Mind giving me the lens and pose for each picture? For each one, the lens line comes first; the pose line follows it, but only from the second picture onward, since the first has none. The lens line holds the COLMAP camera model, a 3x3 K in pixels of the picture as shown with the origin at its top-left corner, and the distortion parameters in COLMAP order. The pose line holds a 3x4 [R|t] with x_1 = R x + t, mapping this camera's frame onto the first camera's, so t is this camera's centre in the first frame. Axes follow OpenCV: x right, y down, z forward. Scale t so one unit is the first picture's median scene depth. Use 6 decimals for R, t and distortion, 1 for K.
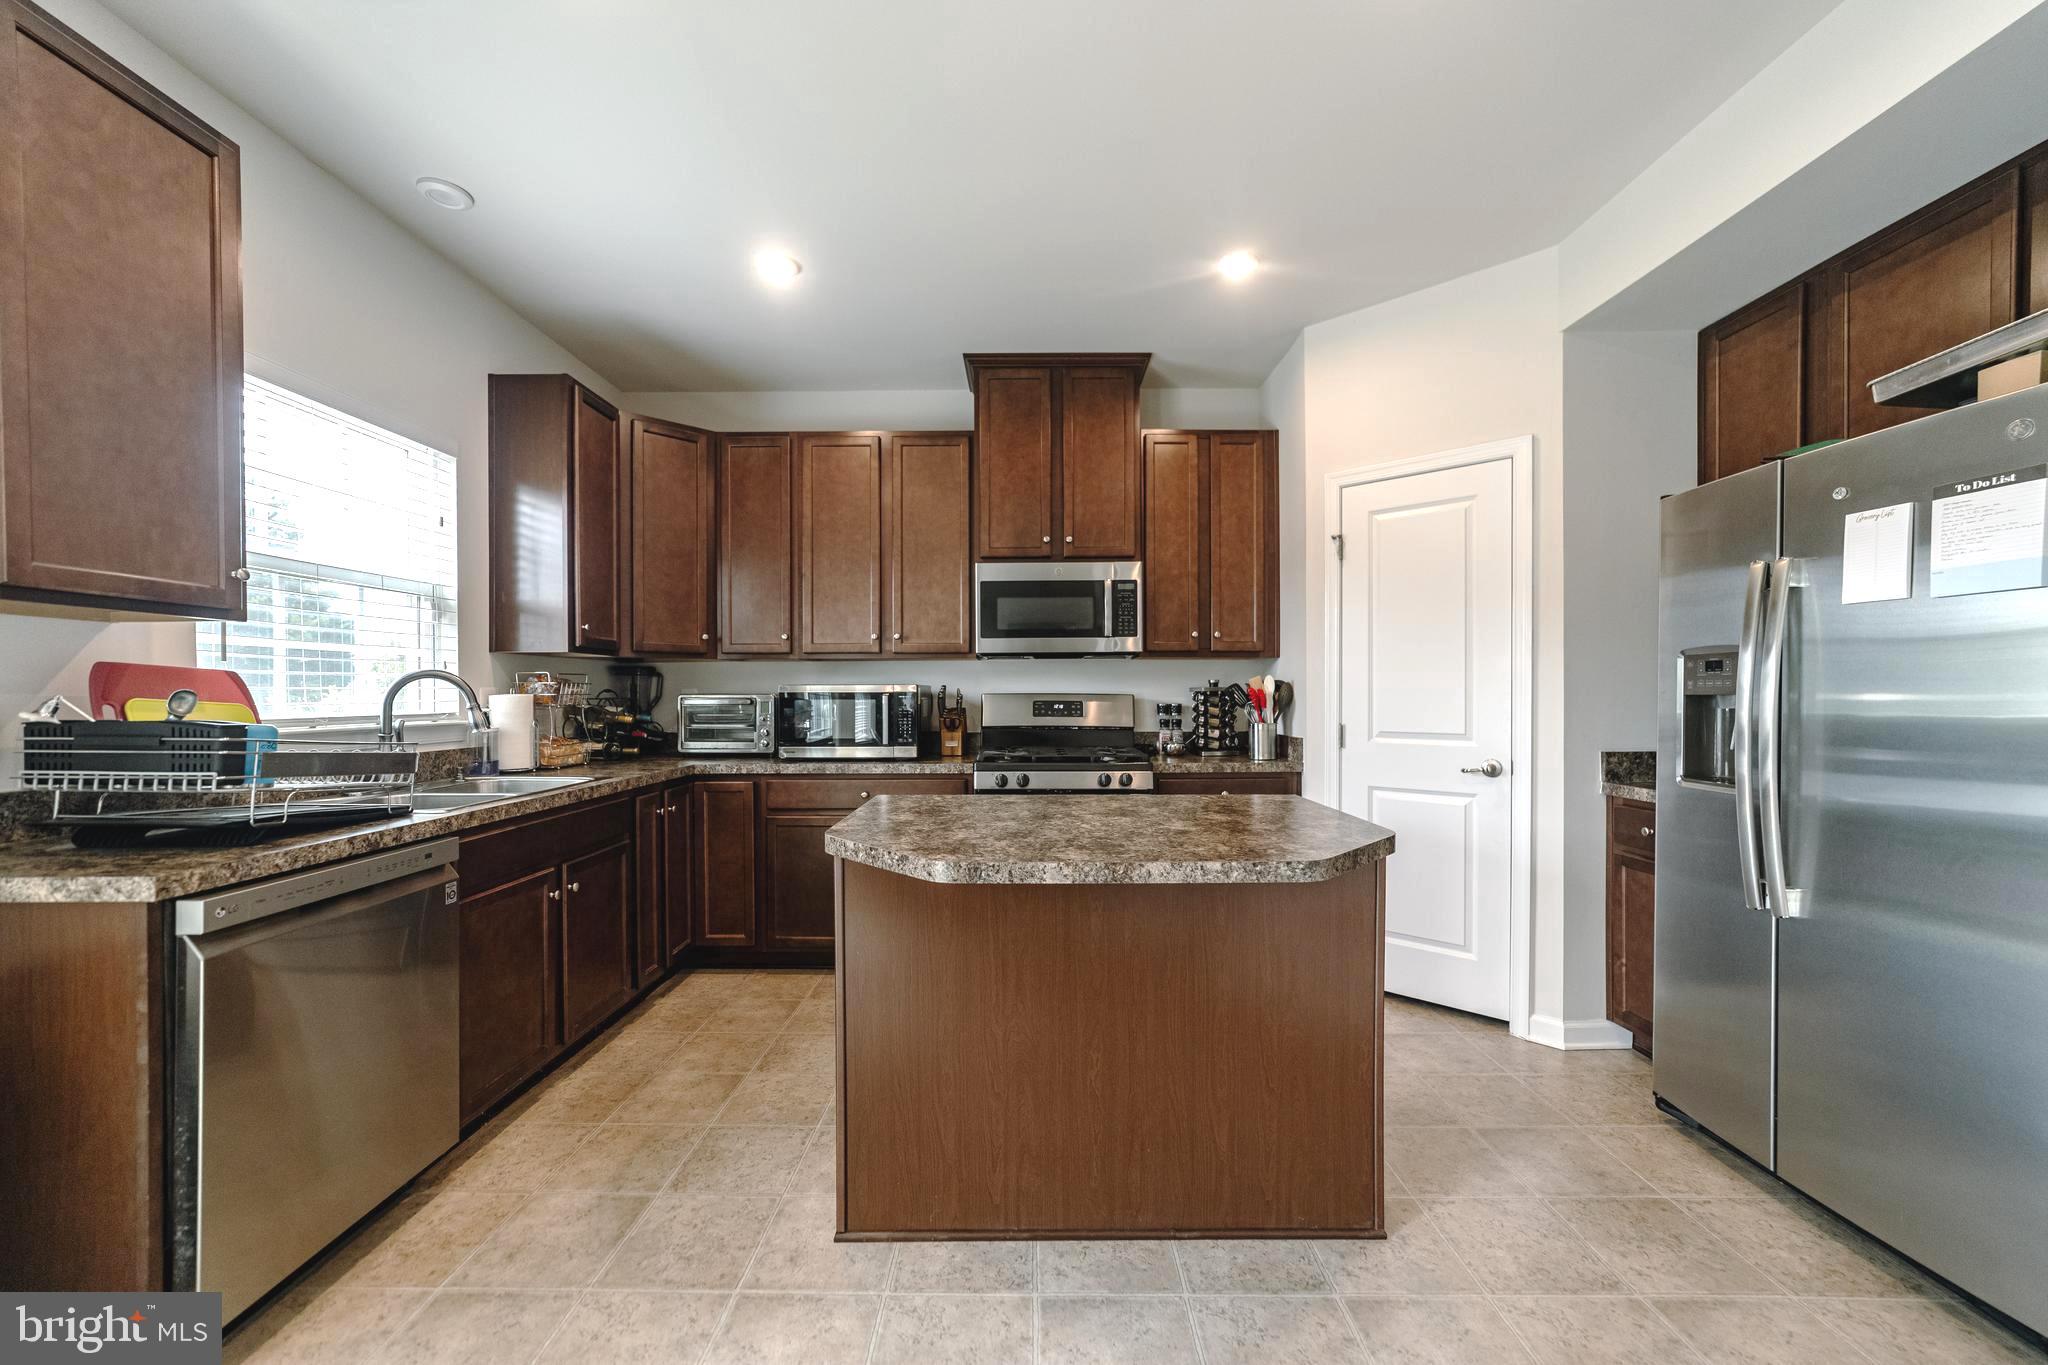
lens RADIAL K [[782.7, 0, 1016.0], [0, 782.7, 696.3], [0, 0, 1]] dist [-0.012467, 0.006085]
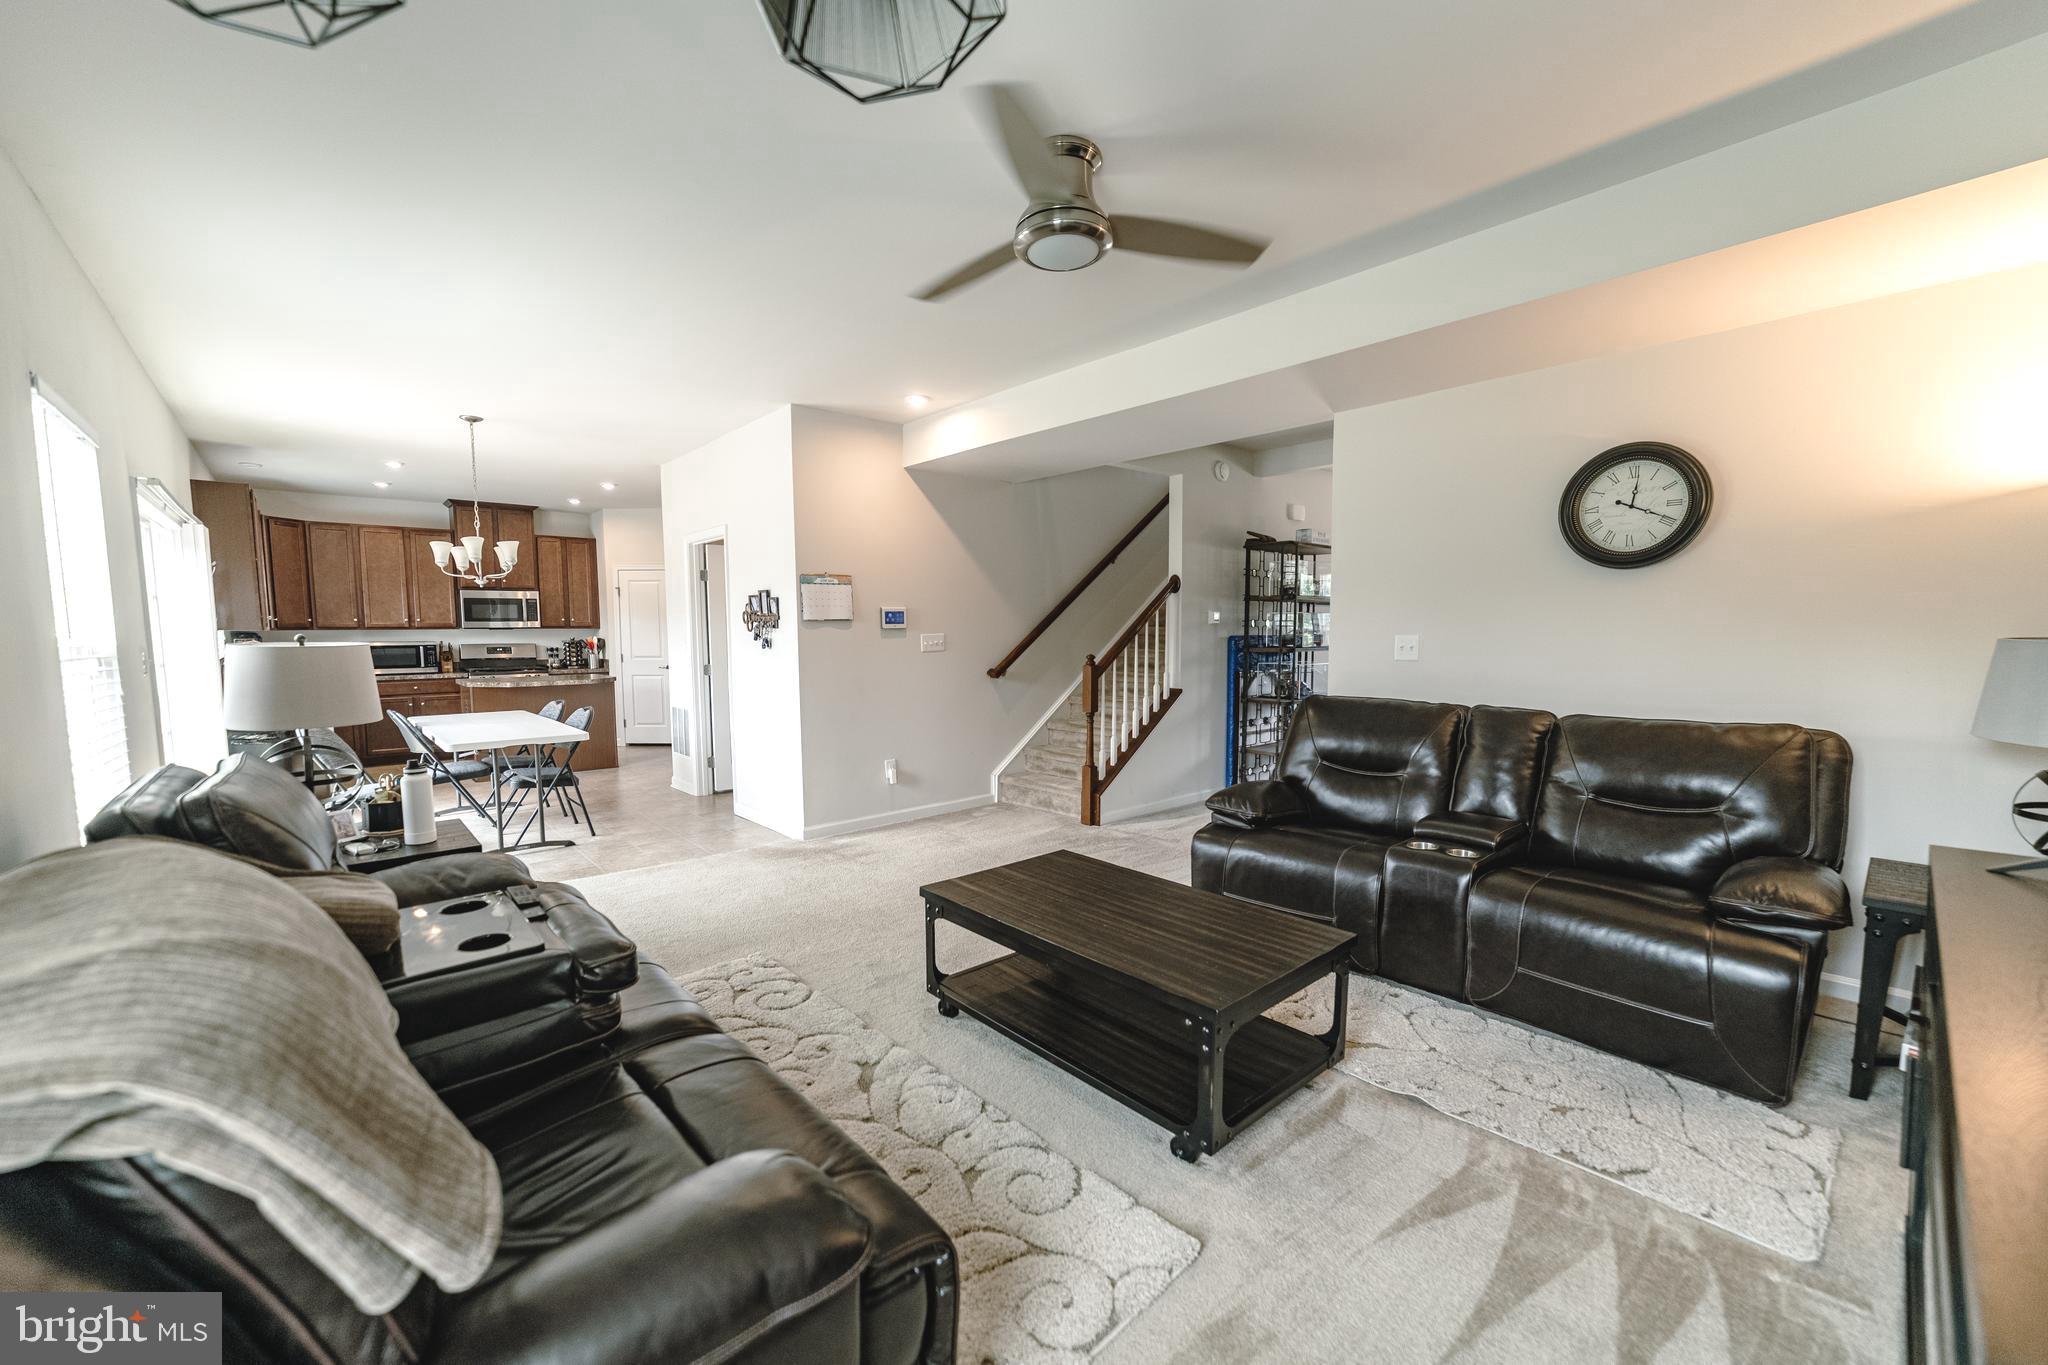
lens RADIAL K [[782.7, 0, 983.5], [0, 782.7, 698.5], [0, 0, 1]] dist [-0.012467, 0.006085]
pose [[0.750982, -0.059218, 0.657663, -0.430011], [0.002643, 0.996232, 0.086685, -0.041411], [-0.660318, -0.063360, 0.748309, -1.824385]]
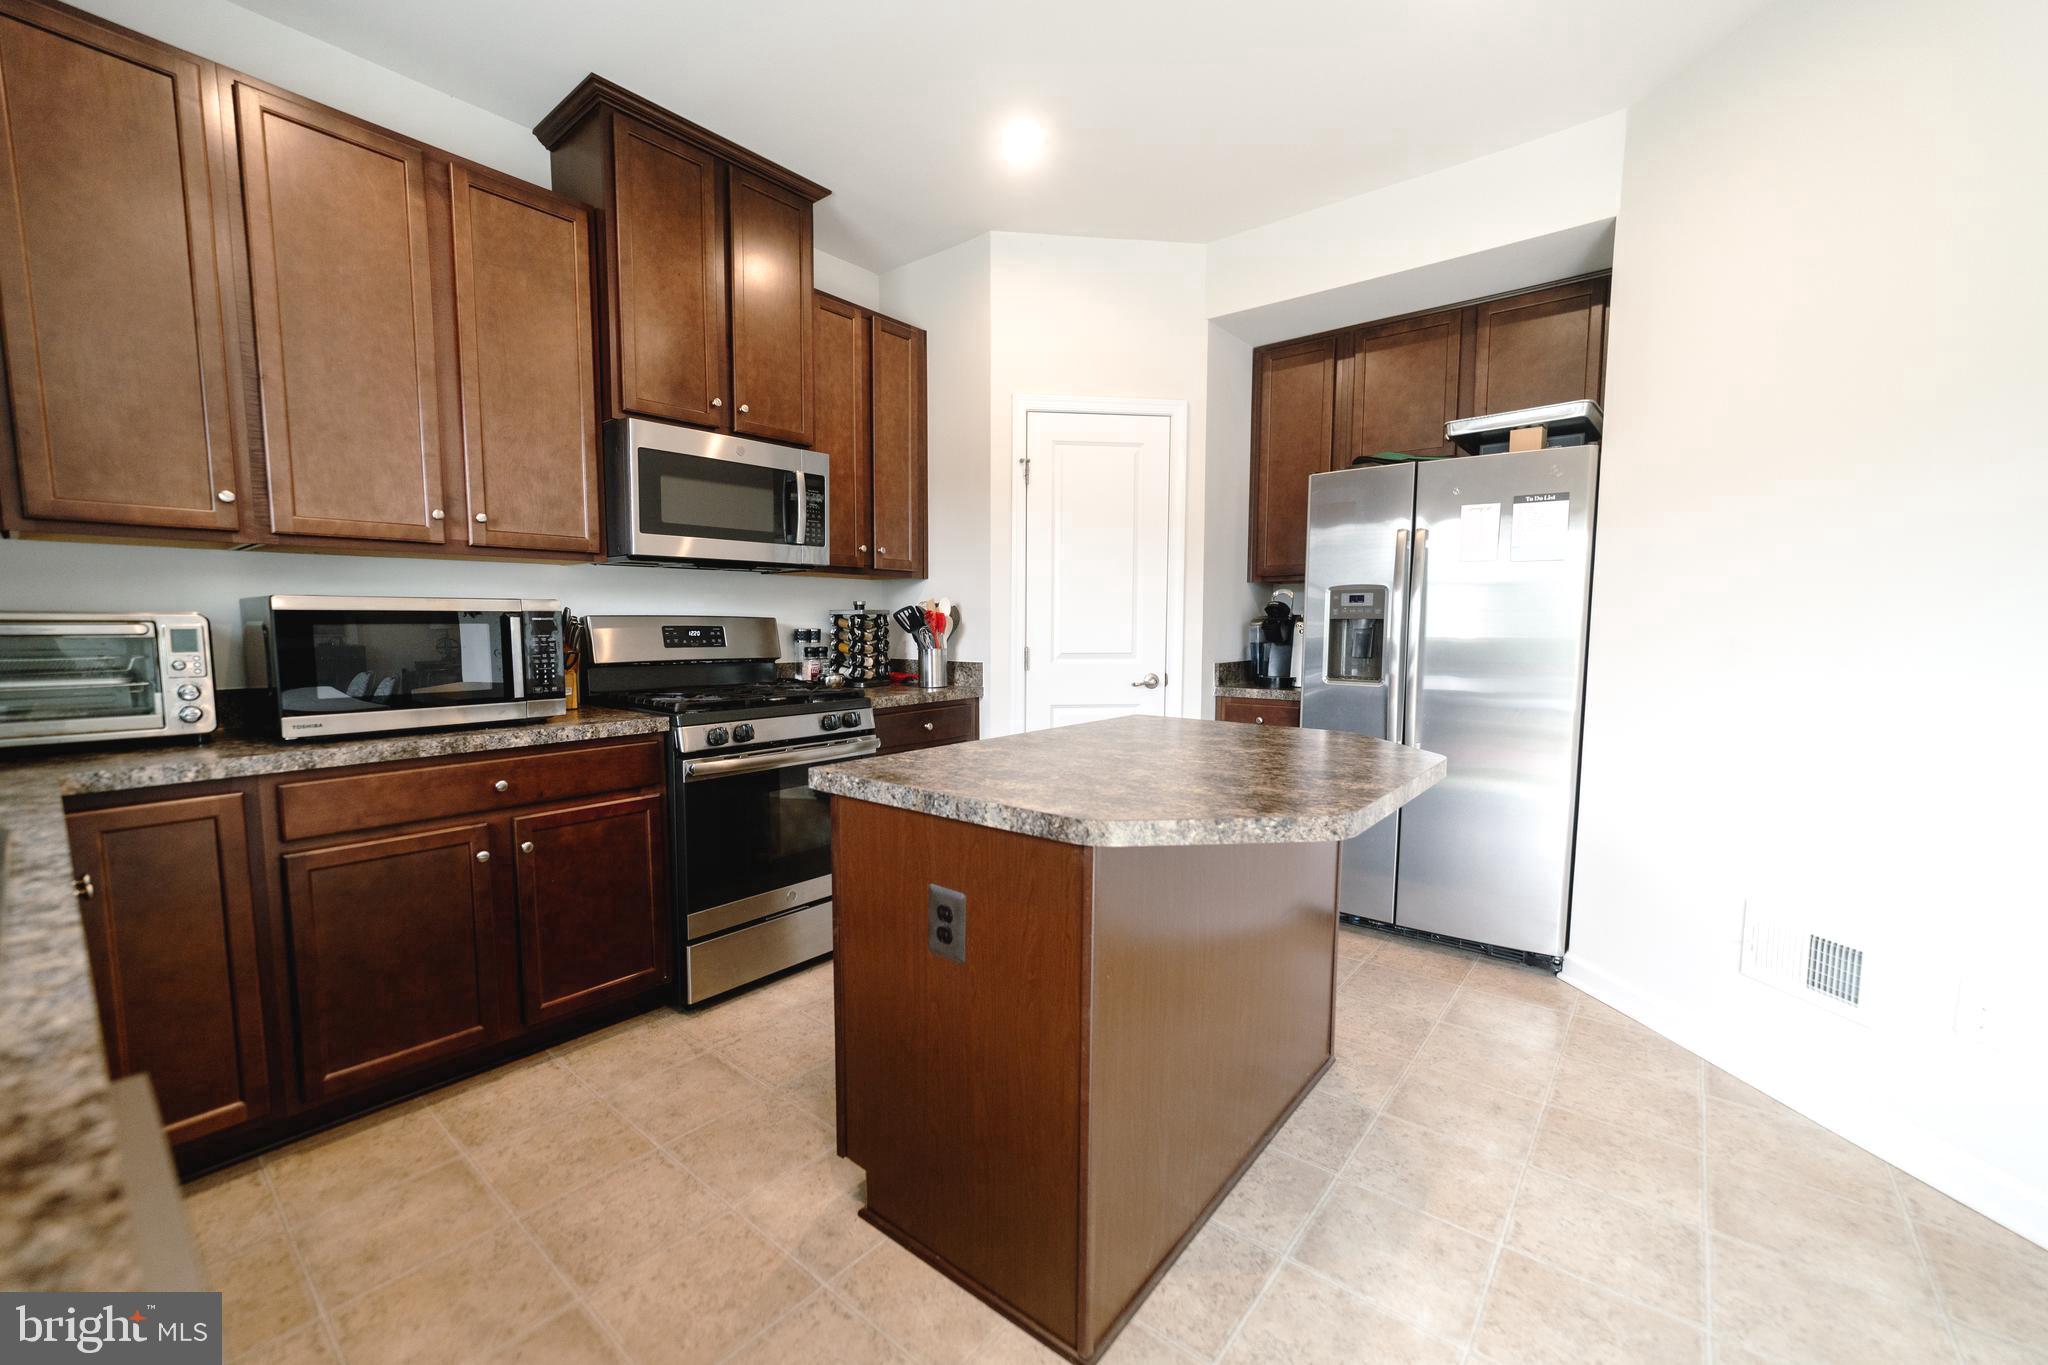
lens RADIAL K [[825.7, 0, 1006.4], [0, 825.7, 695.0], [0, 0, 1]] dist [-0.008181, 0.000282]
pose [[0.637516, -0.066786, 0.767537, -0.394639], [0.000103, 0.996243, 0.086602, 0.003715], [-0.770437, -0.055131, 0.635128, 0.292156]]
